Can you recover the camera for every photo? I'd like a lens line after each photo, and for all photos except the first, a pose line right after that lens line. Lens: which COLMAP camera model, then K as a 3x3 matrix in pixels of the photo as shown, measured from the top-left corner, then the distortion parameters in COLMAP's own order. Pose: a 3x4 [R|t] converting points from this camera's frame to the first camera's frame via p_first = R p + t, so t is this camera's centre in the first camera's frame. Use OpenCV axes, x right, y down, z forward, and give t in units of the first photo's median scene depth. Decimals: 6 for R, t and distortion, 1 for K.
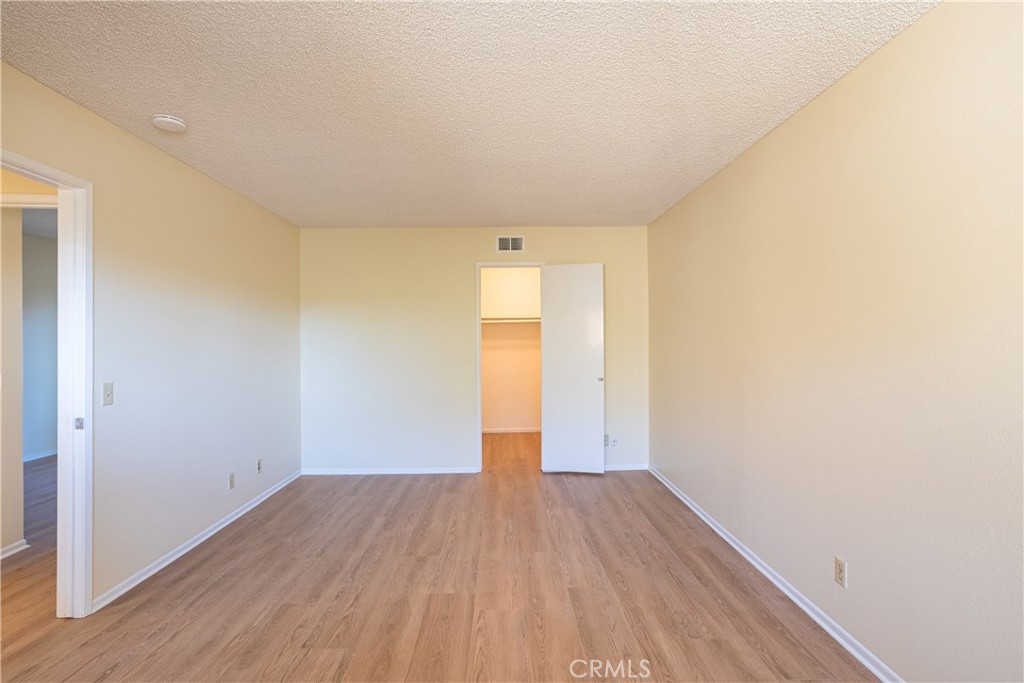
lens RADIAL K [[499.6, 0, 510.9], [0, 499.6, 336.9], [0, 0, 1]] dist [-0.026906, 0.008736]
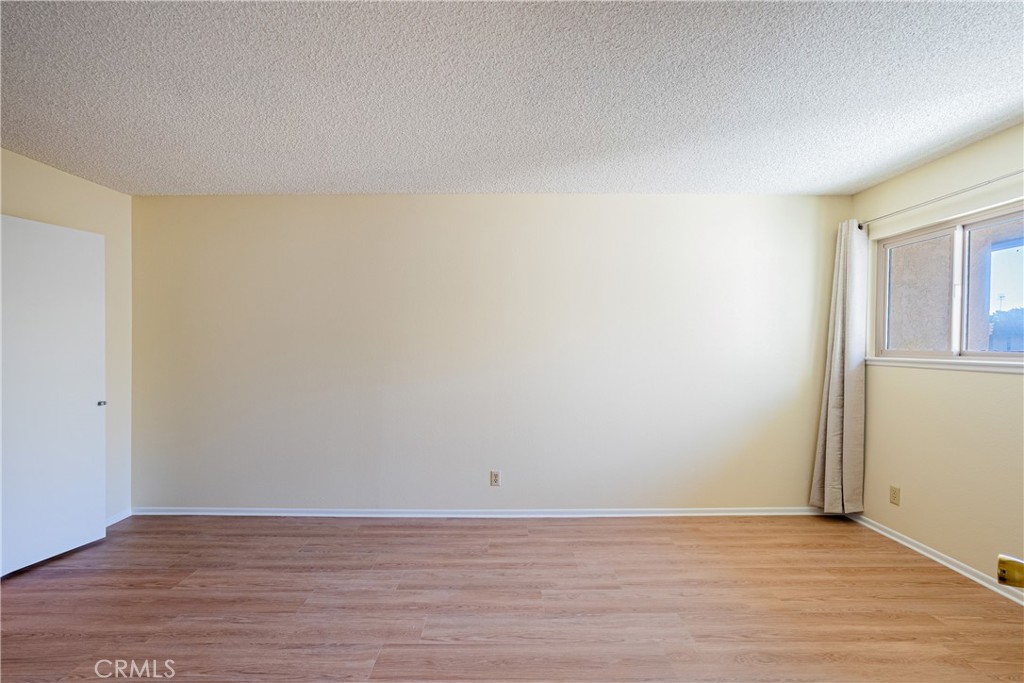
lens RADIAL K [[499.6, 0, 511.7], [0, 499.6, 347.2], [0, 0, 1]] dist [-0.026906, 0.008736]
pose [[0.000914, 0.001296, 0.999999, -0.823384], [-0.003007, 0.999995, -0.001293, 0.011088], [-0.999995, -0.003006, 0.000918, 0.703760]]
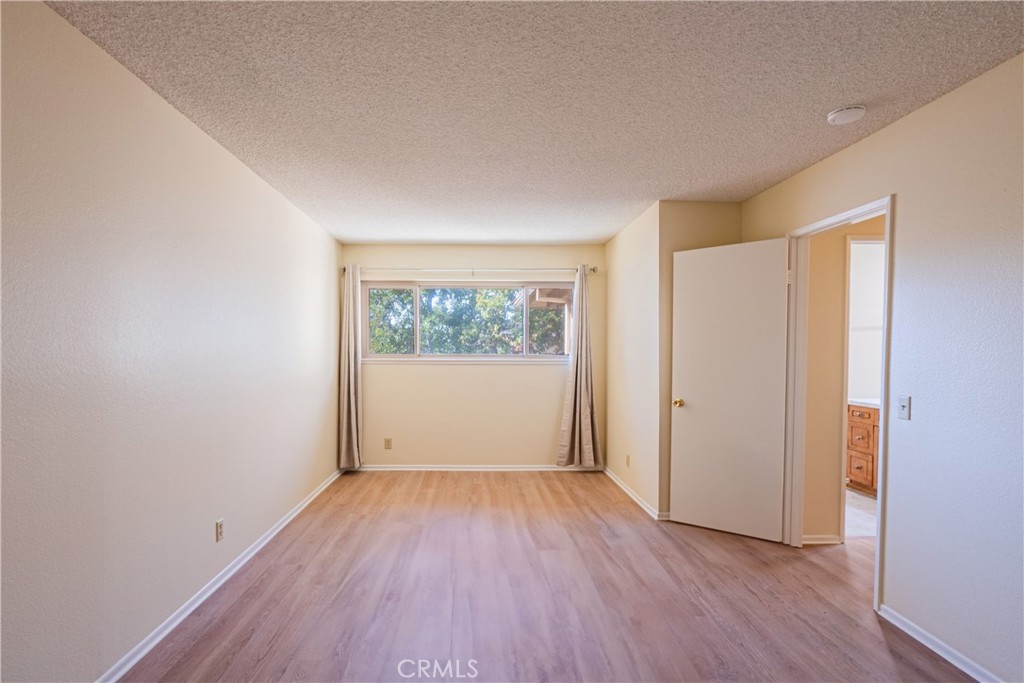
lens RADIAL K [[499.6, 0, 510.4], [0, 499.6, 347.7], [0, 0, 1]] dist [-0.026906, 0.008736]
pose [[-0.998708, -0.001362, -0.050805, -0.015367], [-0.000841, 0.999947, -0.010285, 0.010311], [0.050816, -0.010229, -0.998656, 1.743480]]
